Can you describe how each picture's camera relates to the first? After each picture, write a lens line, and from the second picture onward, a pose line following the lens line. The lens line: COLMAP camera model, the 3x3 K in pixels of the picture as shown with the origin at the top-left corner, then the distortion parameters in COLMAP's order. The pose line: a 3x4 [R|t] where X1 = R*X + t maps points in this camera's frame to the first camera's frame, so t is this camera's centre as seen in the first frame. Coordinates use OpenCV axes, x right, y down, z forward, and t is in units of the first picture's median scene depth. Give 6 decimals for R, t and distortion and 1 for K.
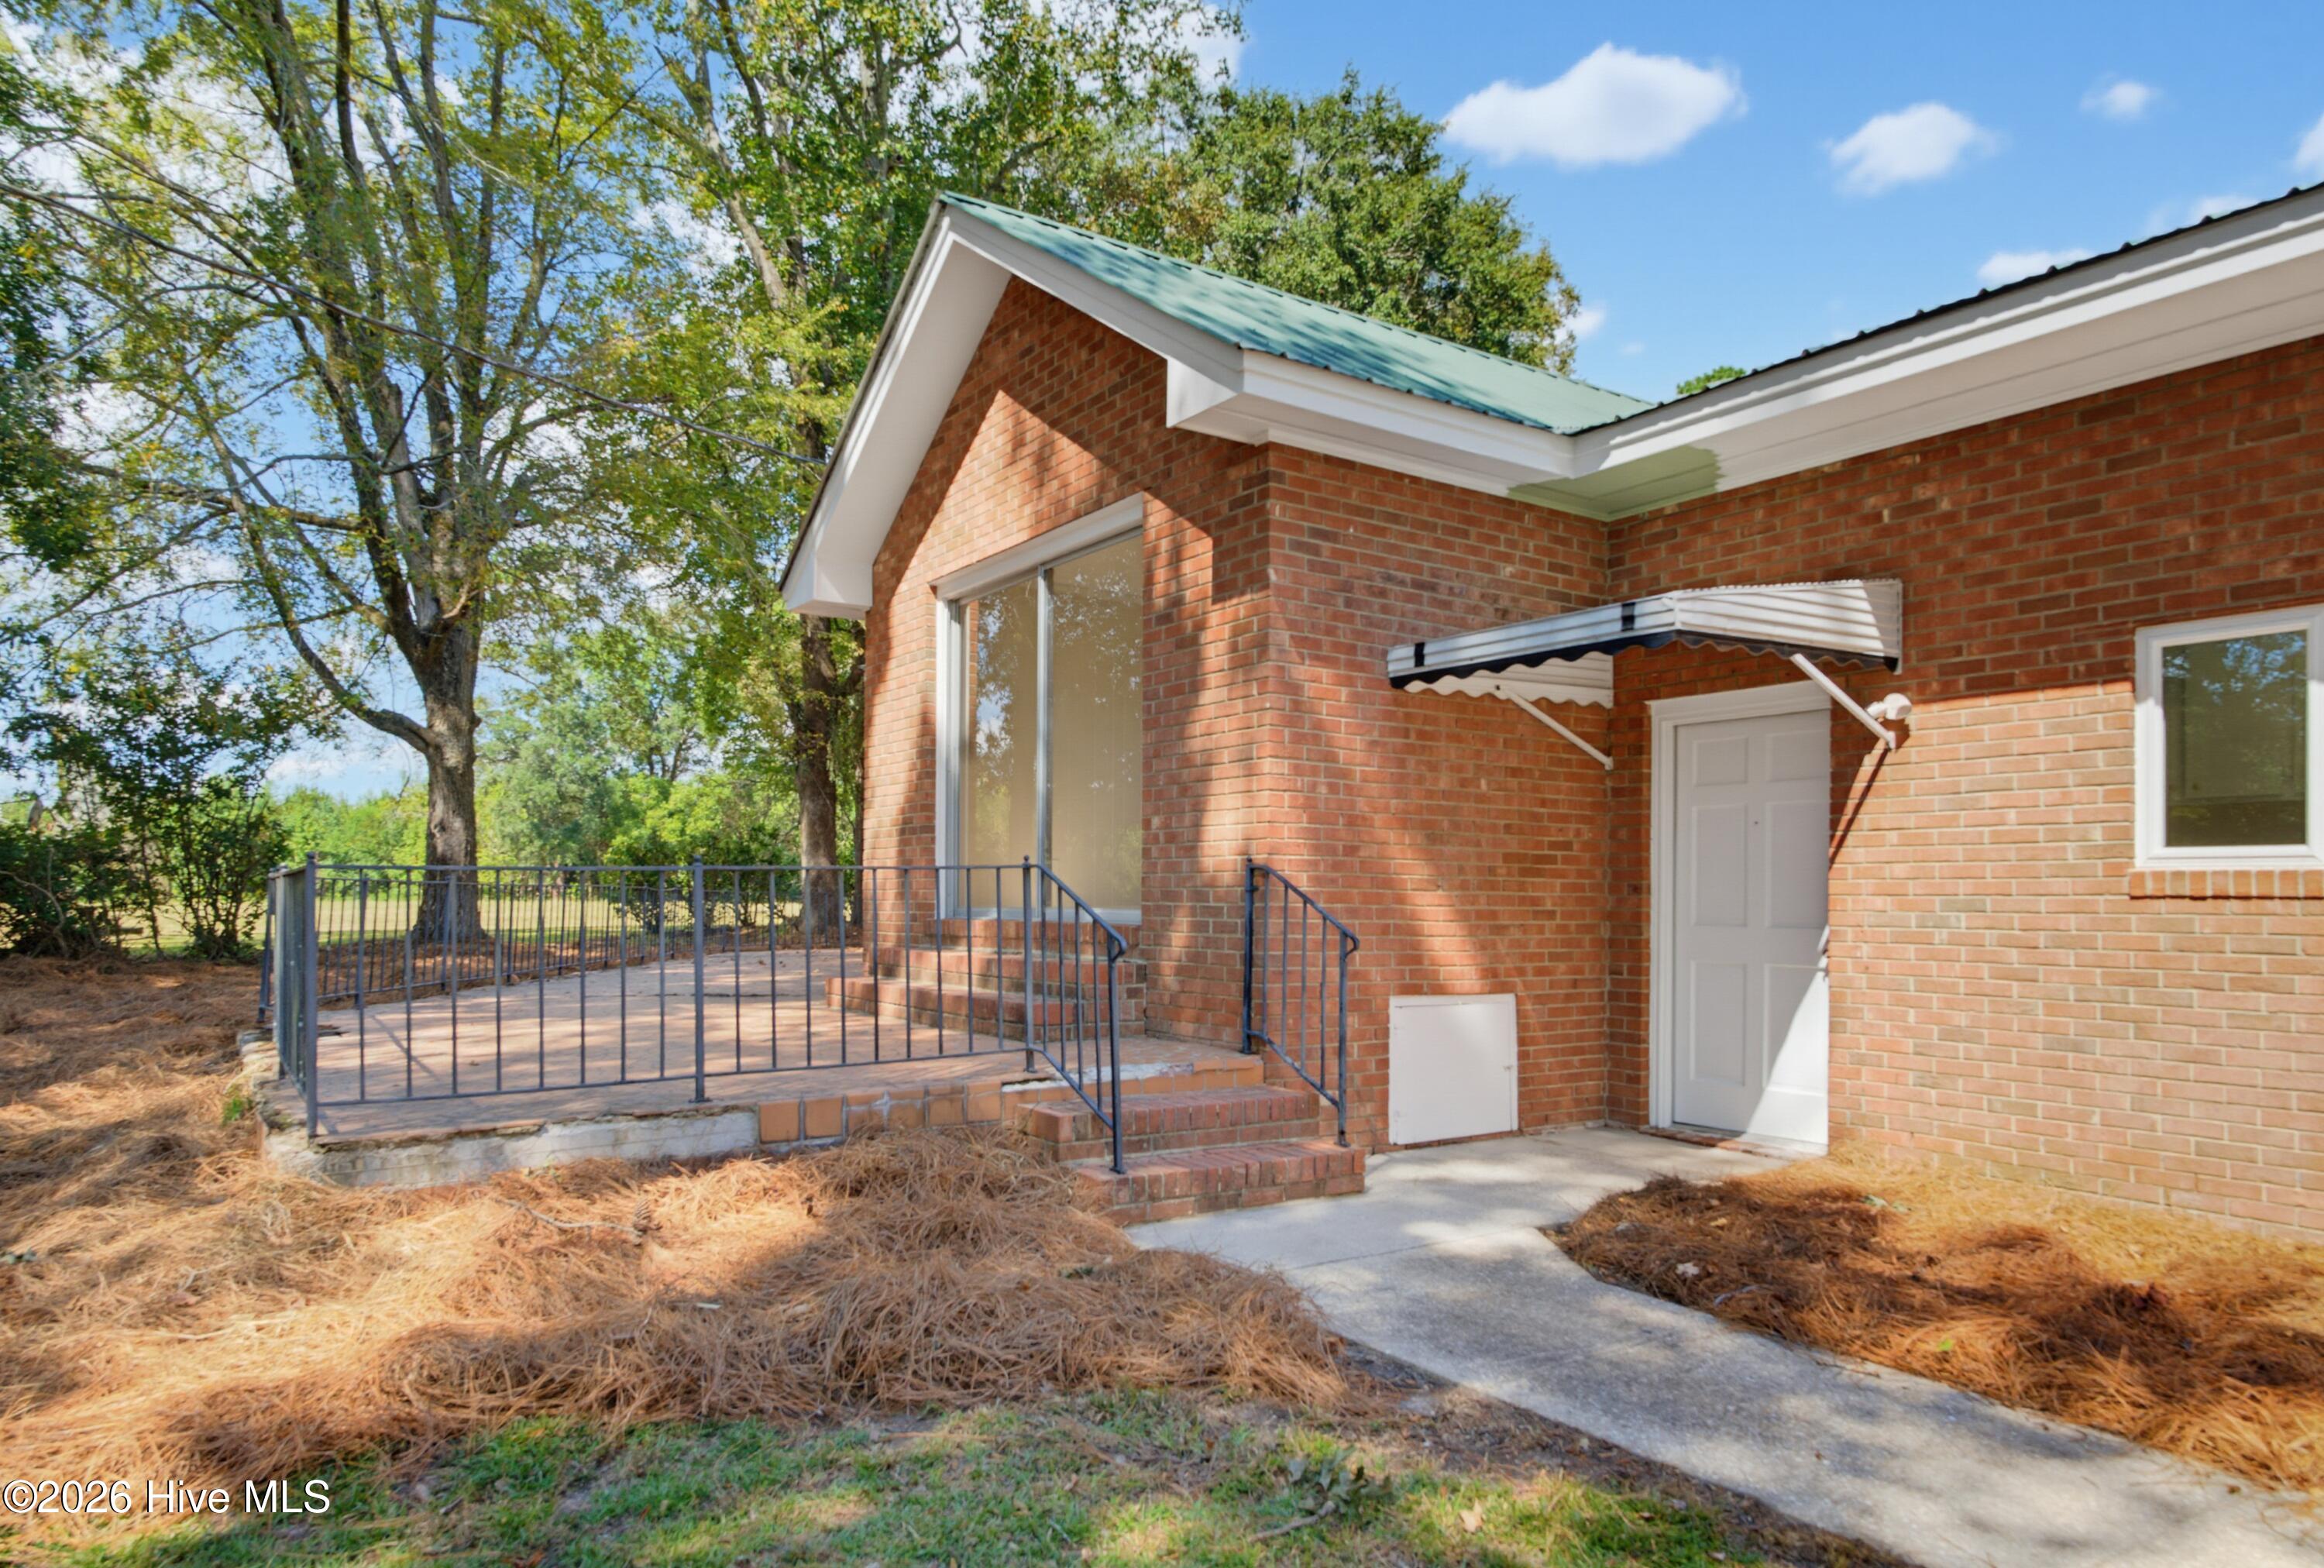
lens RADIAL K [[1406.6, 0, 1098.9], [0, 1406.6, 891.6], [0, 0, 1]] dist [-0.001933, -0.005158]
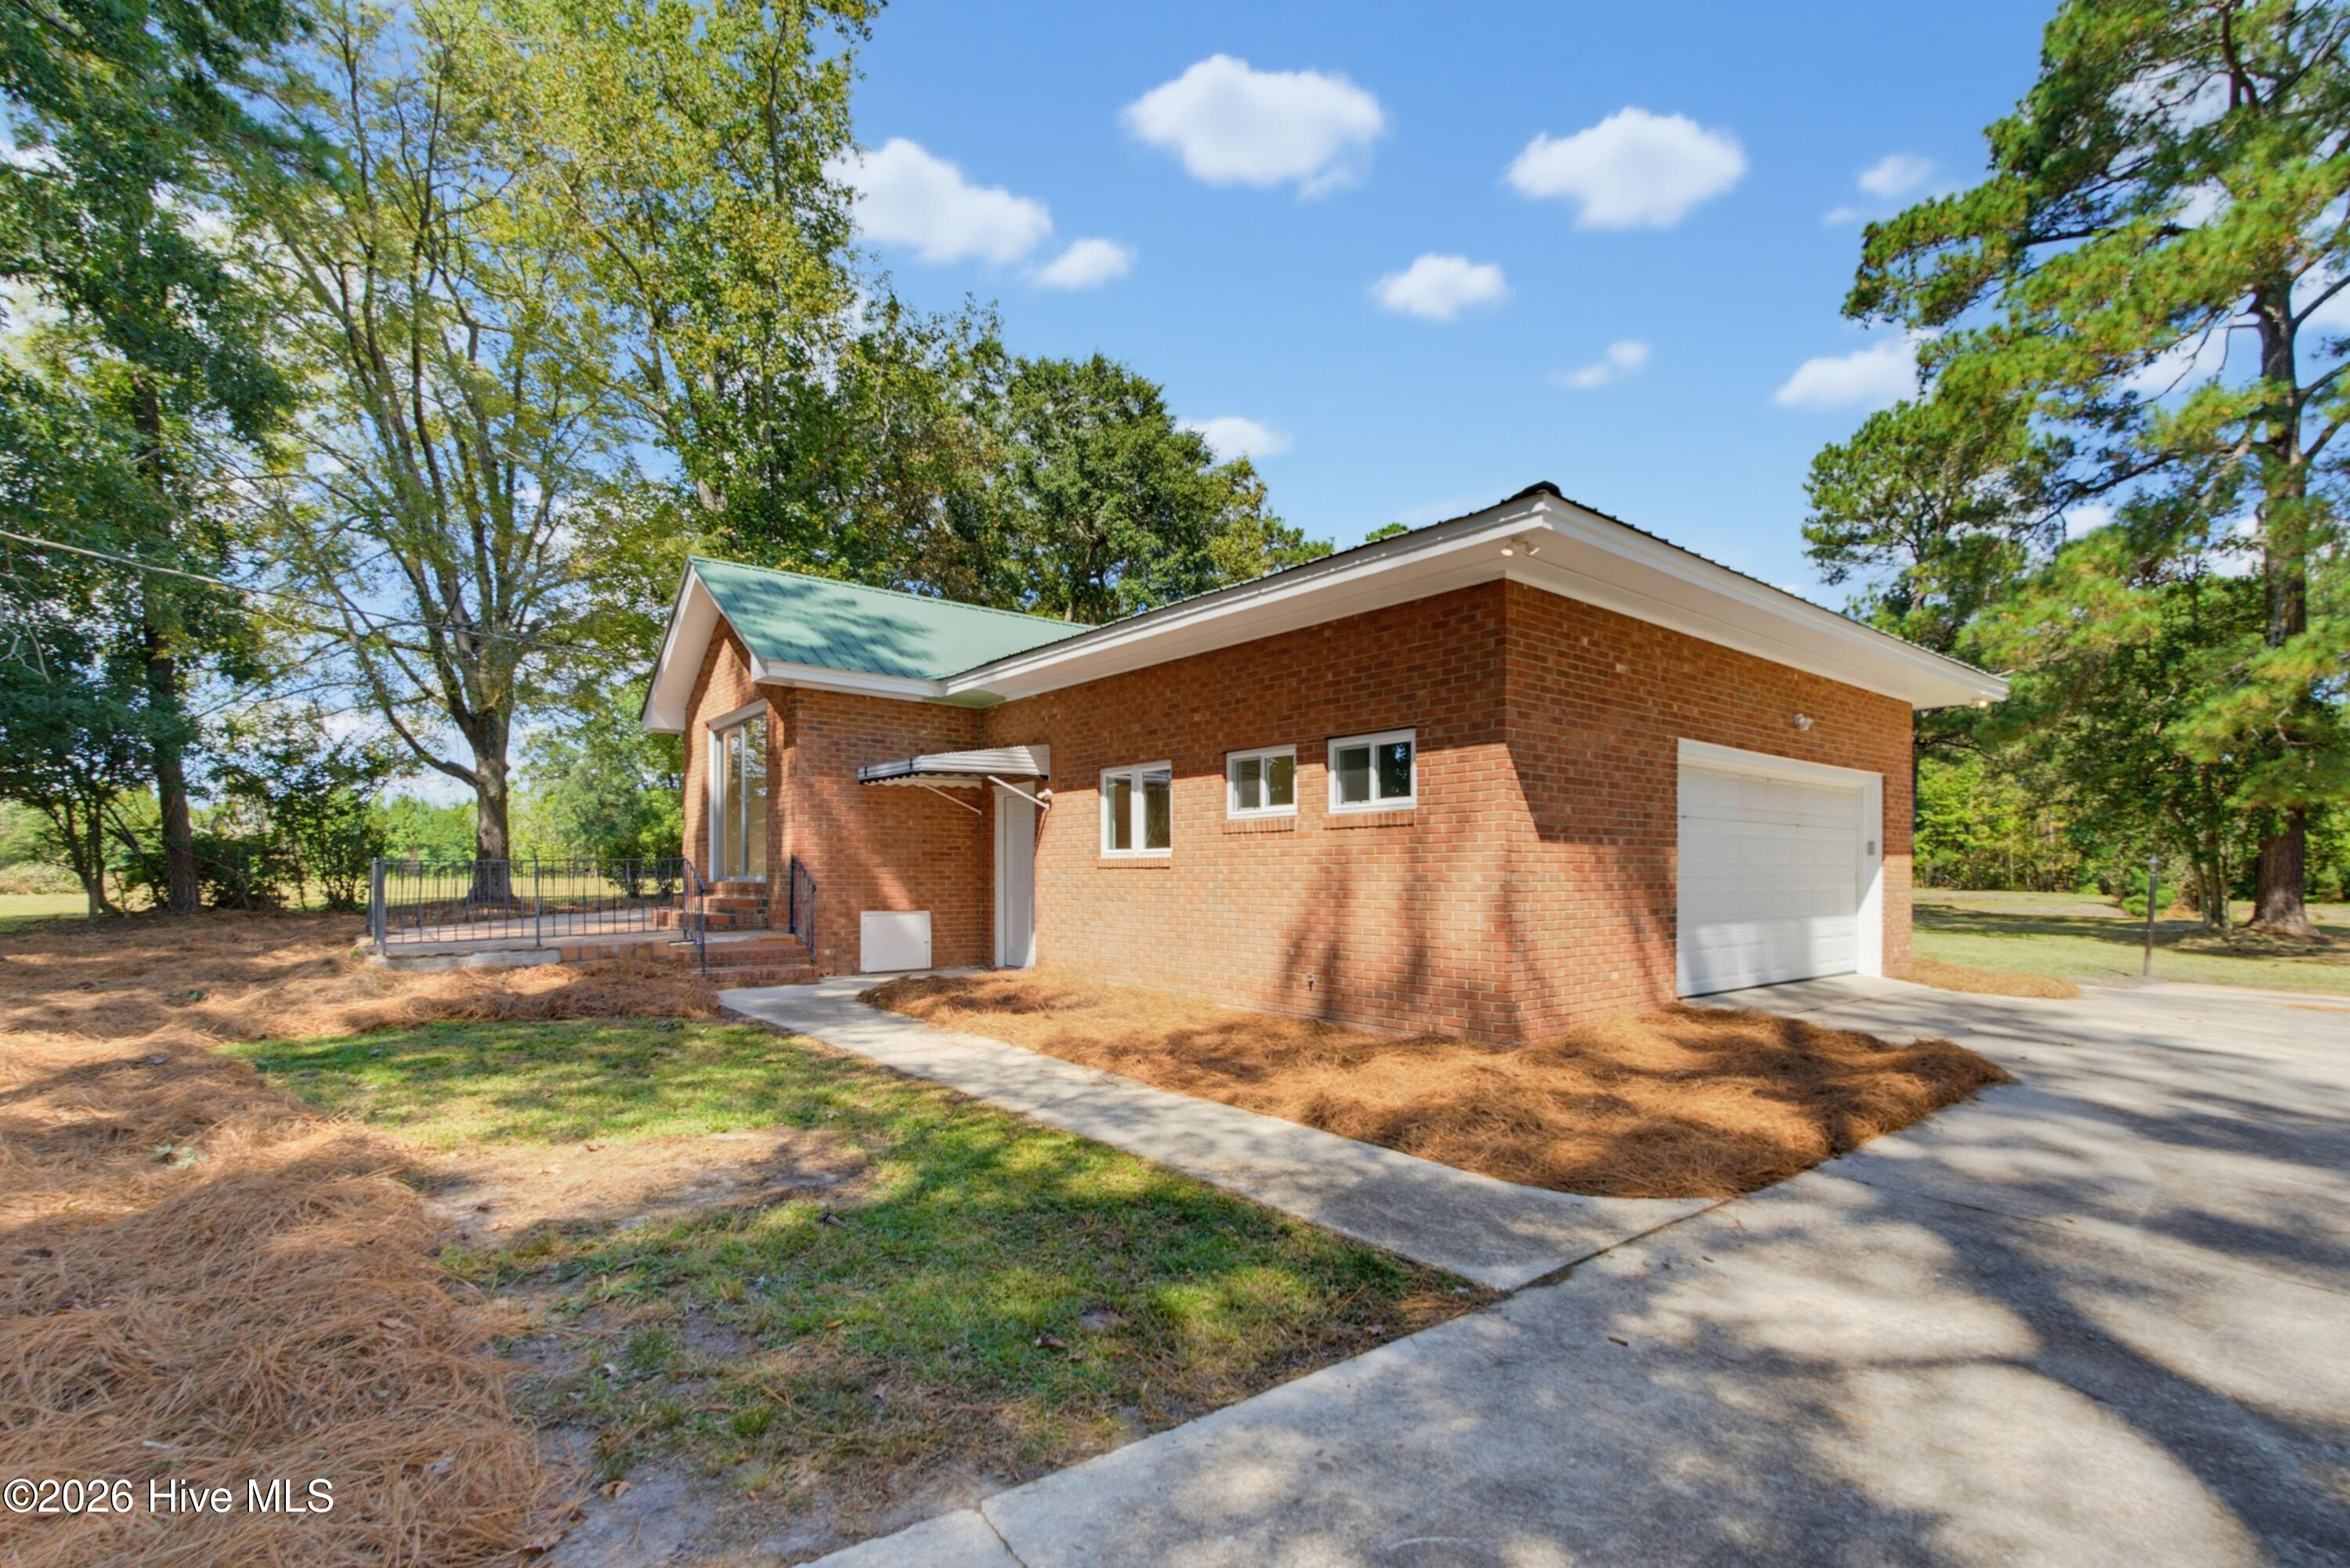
lens RADIAL K [[1050.3, 0, 1153.9], [0, 1050.3, 879.4], [0, 0, 1]] dist [-0.013777, 0.005206]
pose [[0.994605, -0.005504, 0.103590, 0.203078], [0.004625, 0.999951, 0.008723, 0.002561], [-0.103633, -0.008197, 0.994582, -0.332674]]
